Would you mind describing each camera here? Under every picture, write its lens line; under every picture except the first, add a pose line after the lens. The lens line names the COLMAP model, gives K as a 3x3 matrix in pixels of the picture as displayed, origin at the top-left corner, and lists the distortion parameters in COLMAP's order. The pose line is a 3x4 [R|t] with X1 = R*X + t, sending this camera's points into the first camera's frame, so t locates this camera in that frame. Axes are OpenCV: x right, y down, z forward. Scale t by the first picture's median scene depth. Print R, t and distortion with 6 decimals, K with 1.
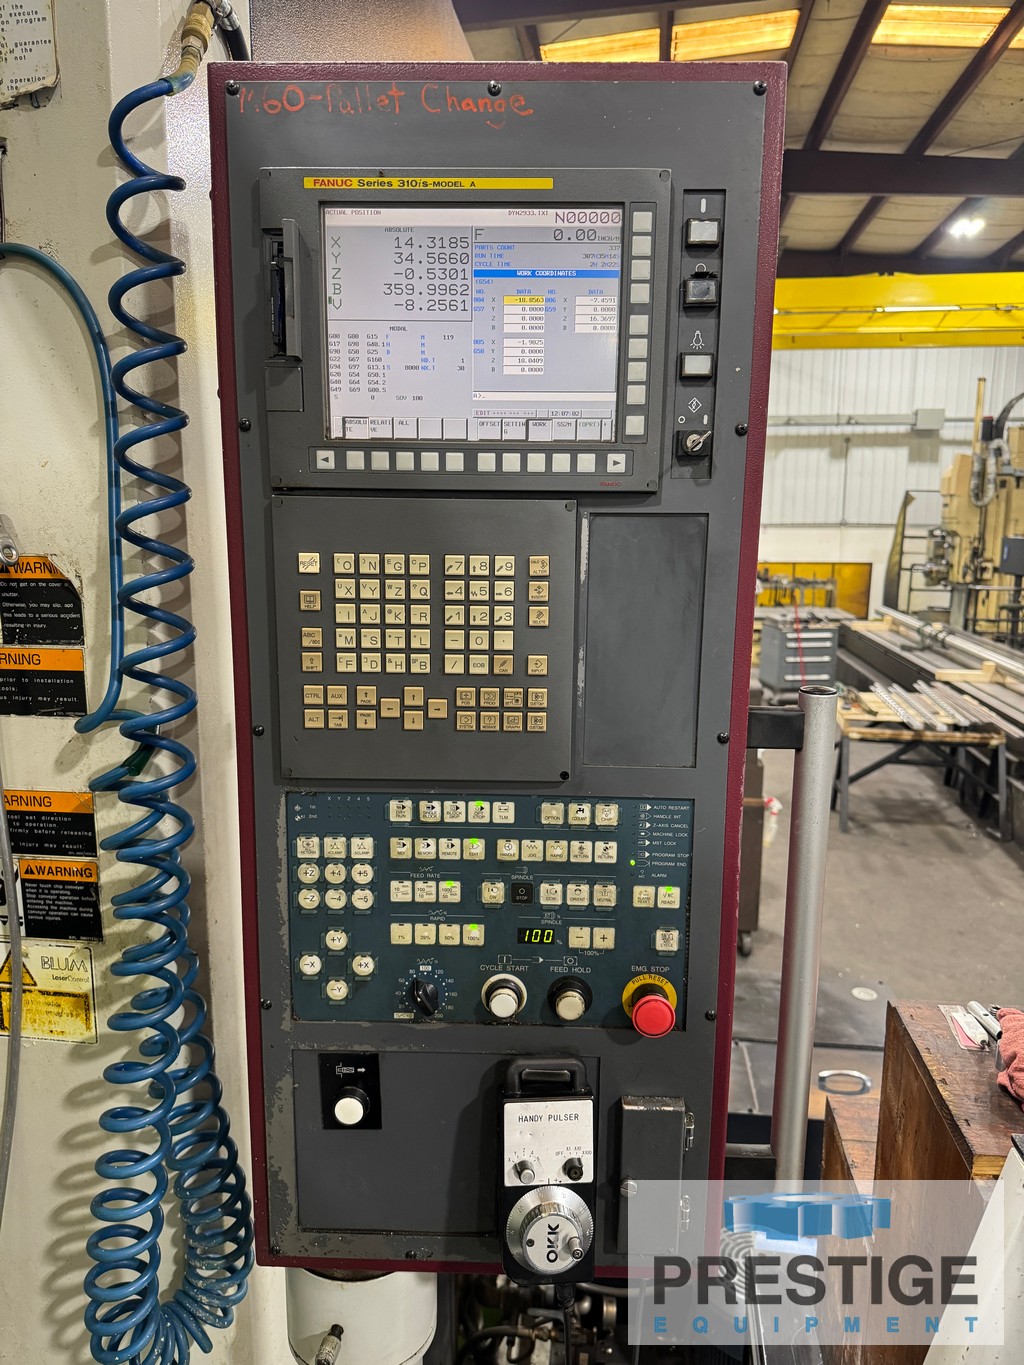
lens RADIAL K [[956.3, 0, 517.6], [0, 956.3, 680.7], [0, 0, 1]] dist [0.046726, -0.049892]
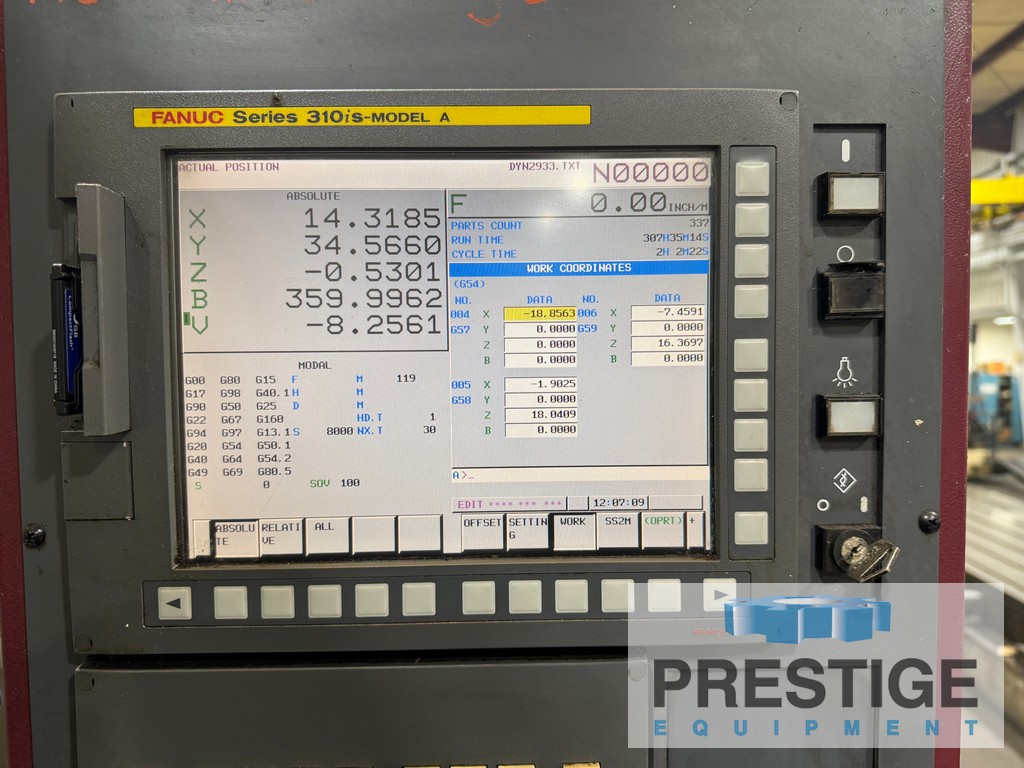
lens RADIAL K [[717.4, 0, 515.8], [0, 717.4, 392.1], [0, 0, 1]] dist [0.046726, -0.049892]
pose [[0.998866, -0.022201, 0.042115, -0.026337], [0.028011, 0.989351, -0.142831, -0.290490], [-0.038495, 0.143849, 0.988851, 0.594181]]
